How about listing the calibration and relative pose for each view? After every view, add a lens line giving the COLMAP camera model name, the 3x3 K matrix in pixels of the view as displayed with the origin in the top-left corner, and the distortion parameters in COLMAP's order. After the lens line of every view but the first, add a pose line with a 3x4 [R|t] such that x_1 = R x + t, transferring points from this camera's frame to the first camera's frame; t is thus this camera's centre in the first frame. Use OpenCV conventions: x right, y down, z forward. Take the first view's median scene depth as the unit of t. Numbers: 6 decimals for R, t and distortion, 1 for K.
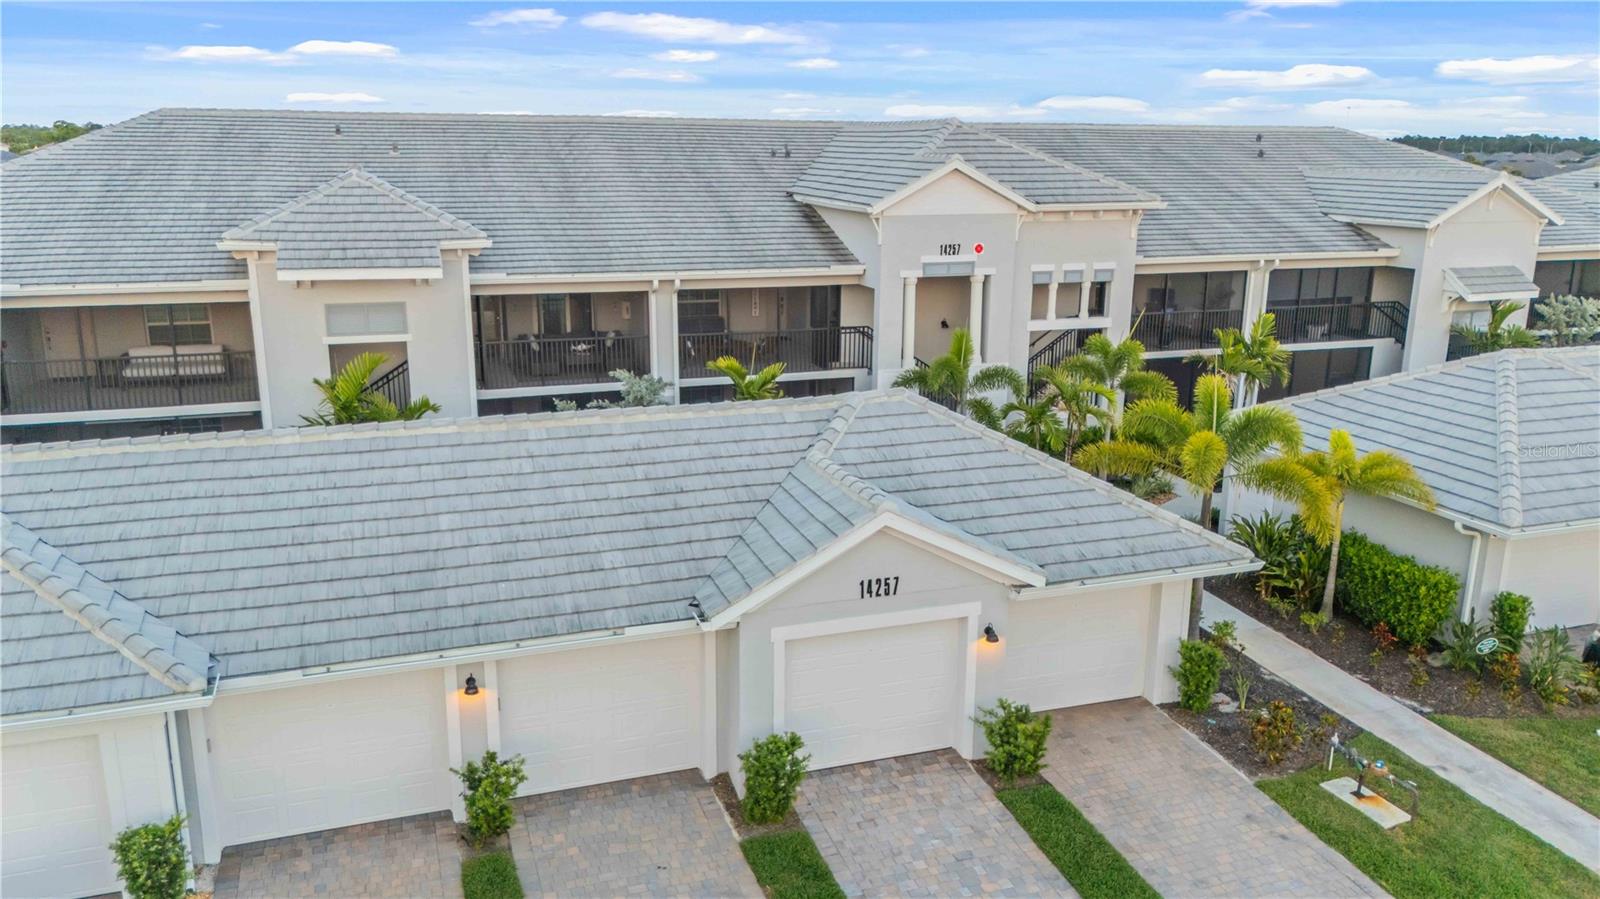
lens RADIAL K [[1188.8, 0, 800.0], [0, 1188.8, 449.5], [0, 0, 1]] dist [0.070812, -0.084879]
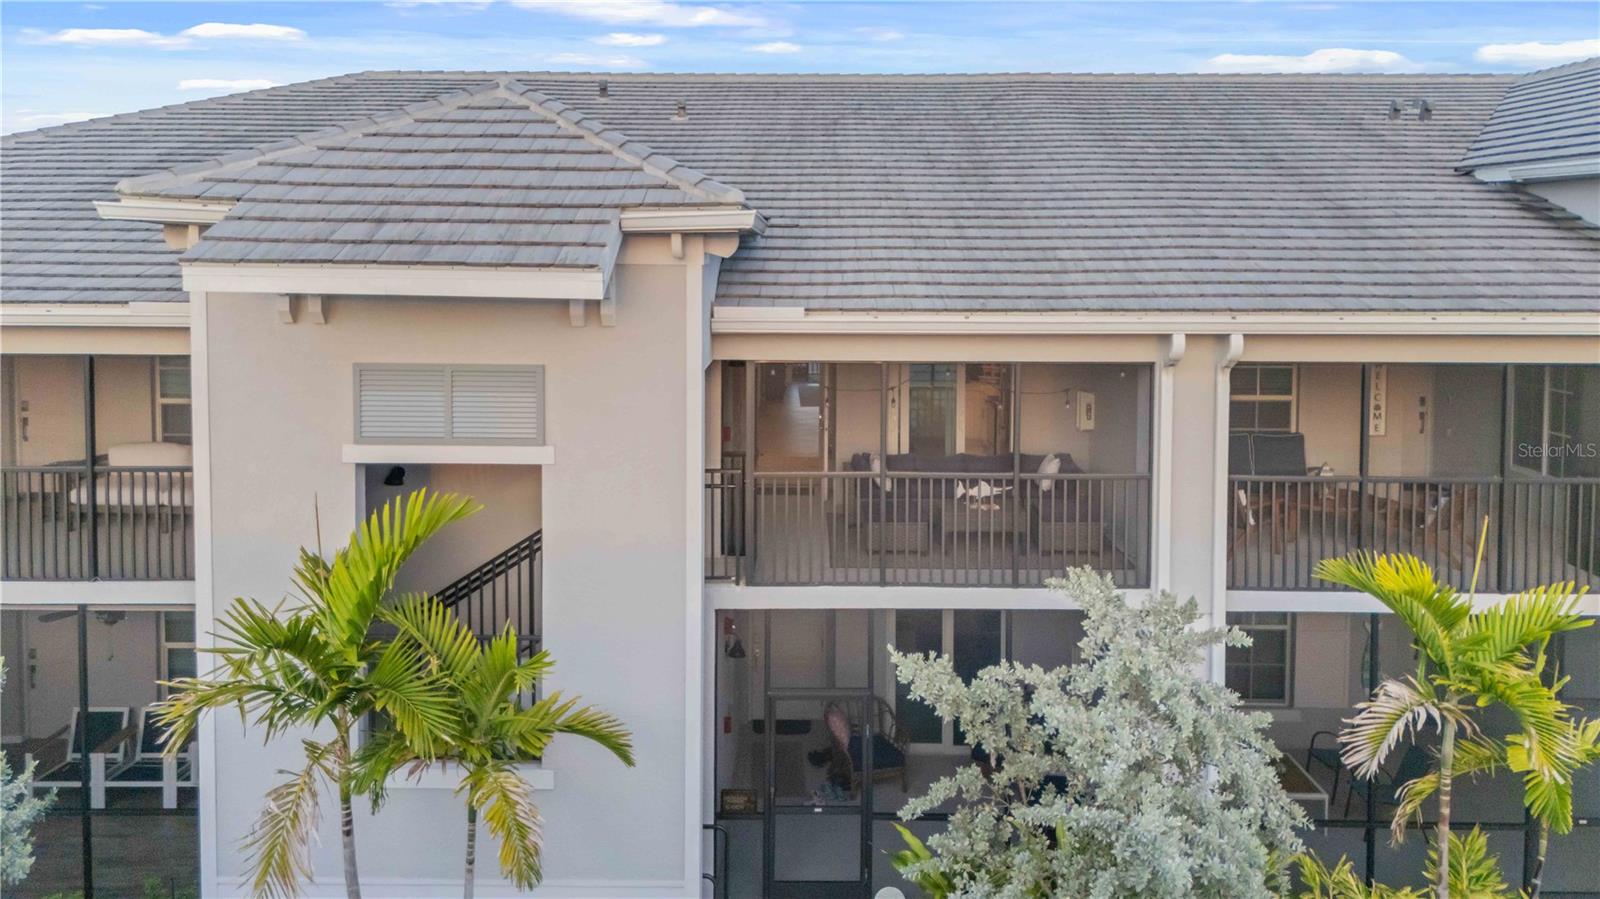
lens RADIAL K [[1227.0, 0, 793.7], [0, 1227.0, 378.1], [0, 0, 1]] dist [0.077061, -0.099461]
pose [[0.938326, 0.029558, -0.344486, -0.109046], [-0.080208, 0.987768, -0.133721, -0.070242], [0.336320, 0.153105, 0.929219, 0.641817]]
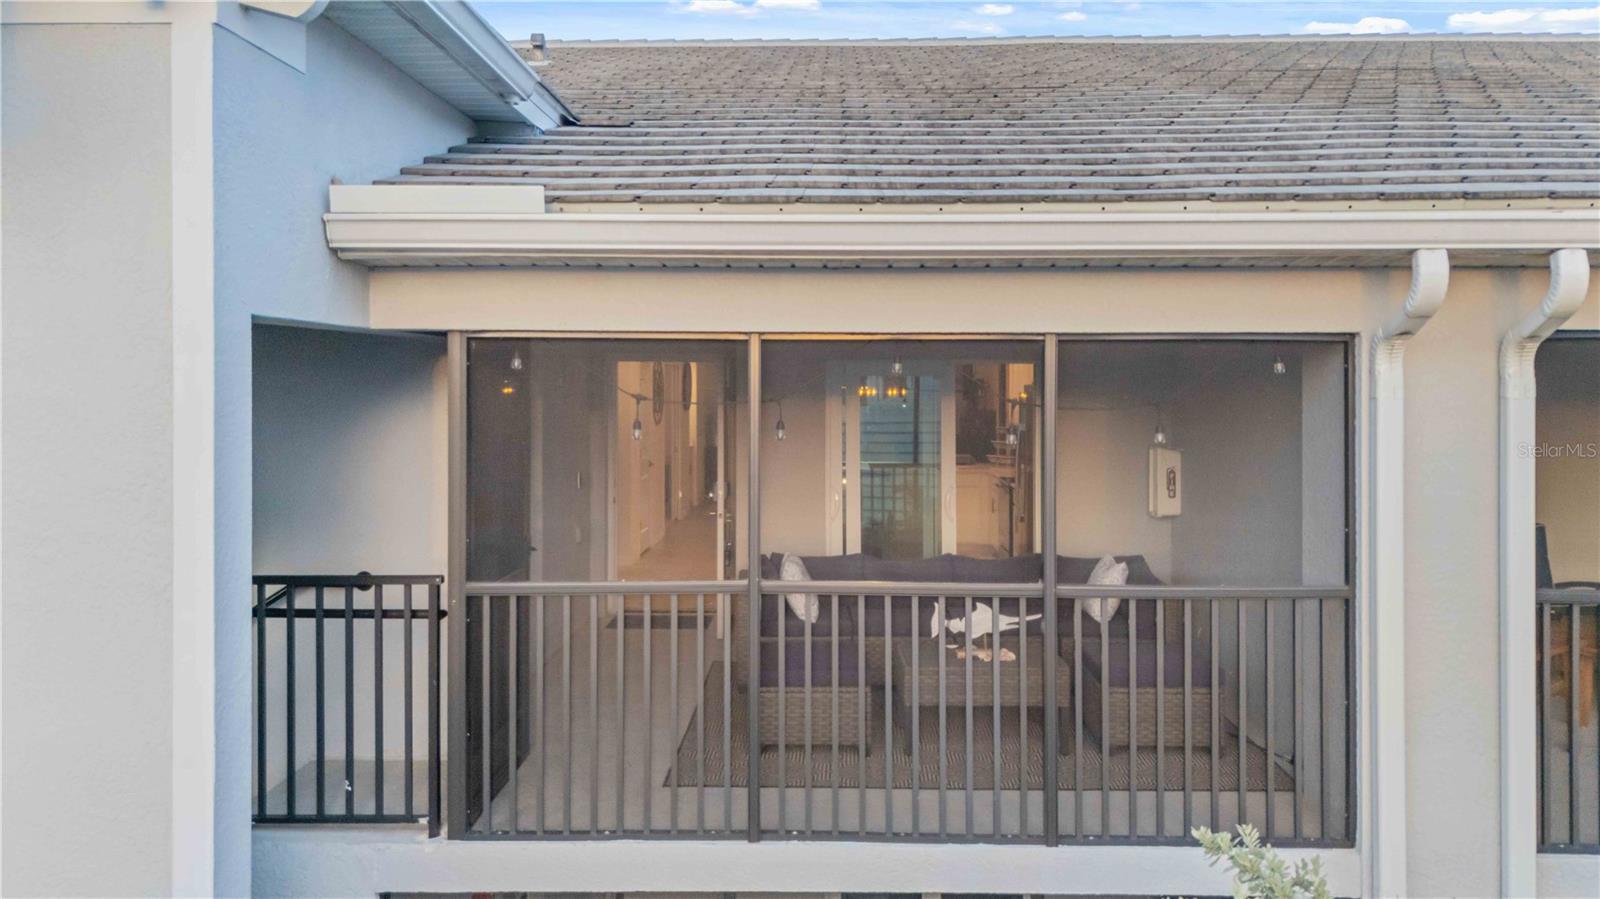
lens RADIAL K [[1188.8, 0, 800.0], [0, 1188.8, 449.5], [0, 0, 1]] dist [0.070812, -0.084879]
pose [[0.929382, 0.009132, -0.369007, -0.153317], [-0.079152, 0.981370, -0.175064, -0.087069], [0.360534, 0.191909, 0.912790, 0.898992]]
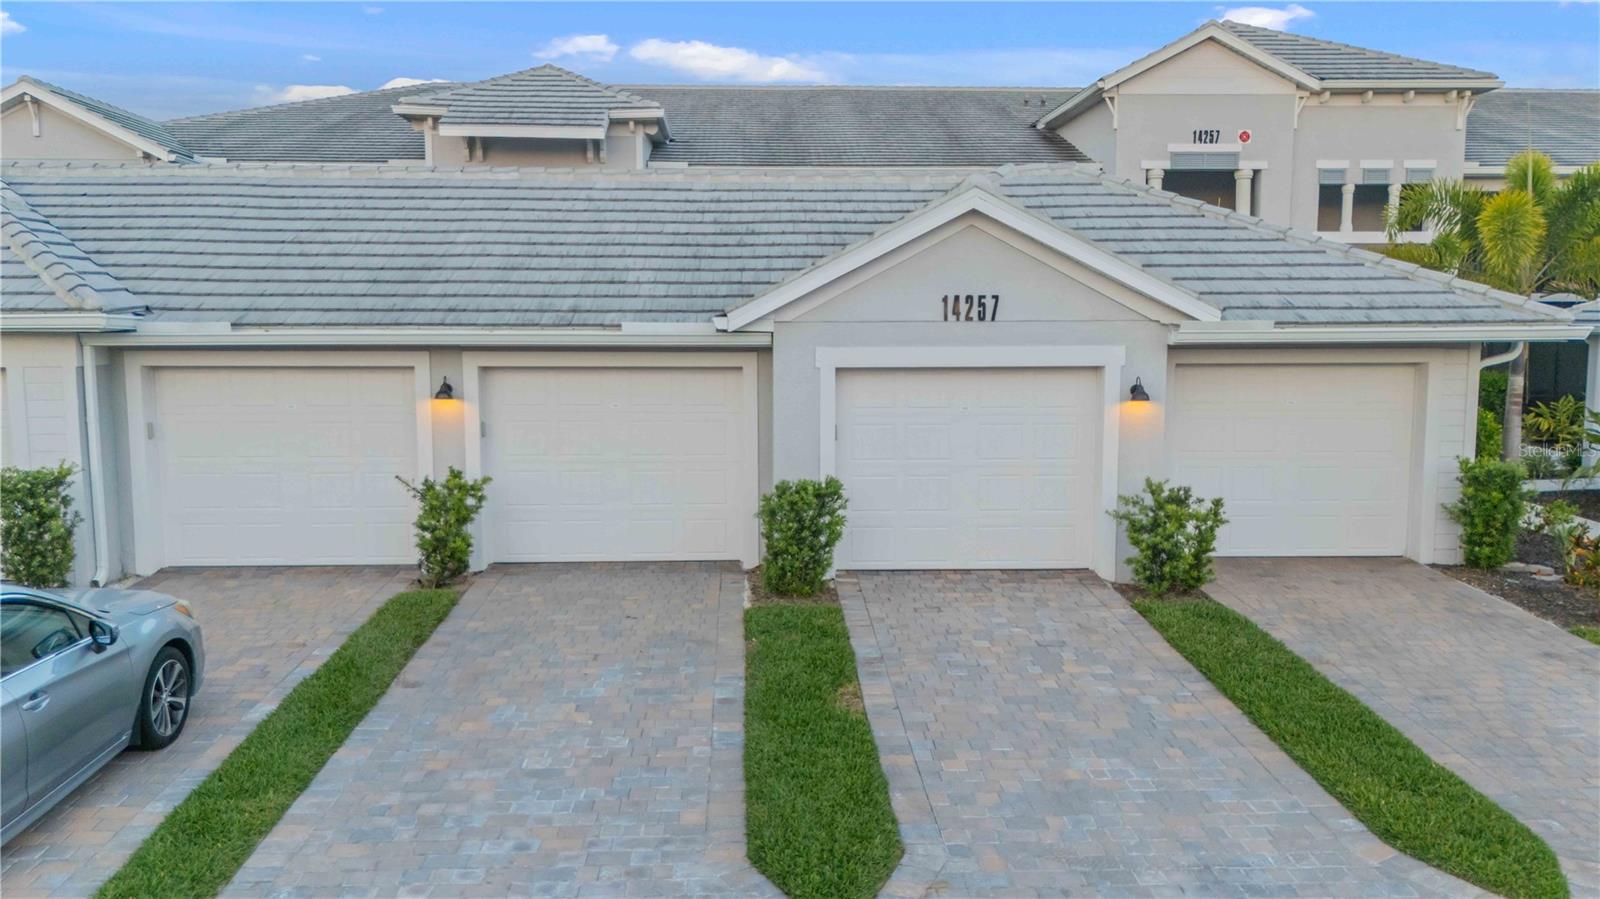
lens RADIAL K [[1188.8, 0, 800.0], [0, 1188.8, 449.5], [0, 0, 1]] dist [0.070812, -0.084879]
pose [[0.956534, 0.020448, -0.290905, 0.118362], [-0.060674, 0.989663, -0.129942, 0.198233], [0.285241, 0.141945, 0.947887, 0.182823]]
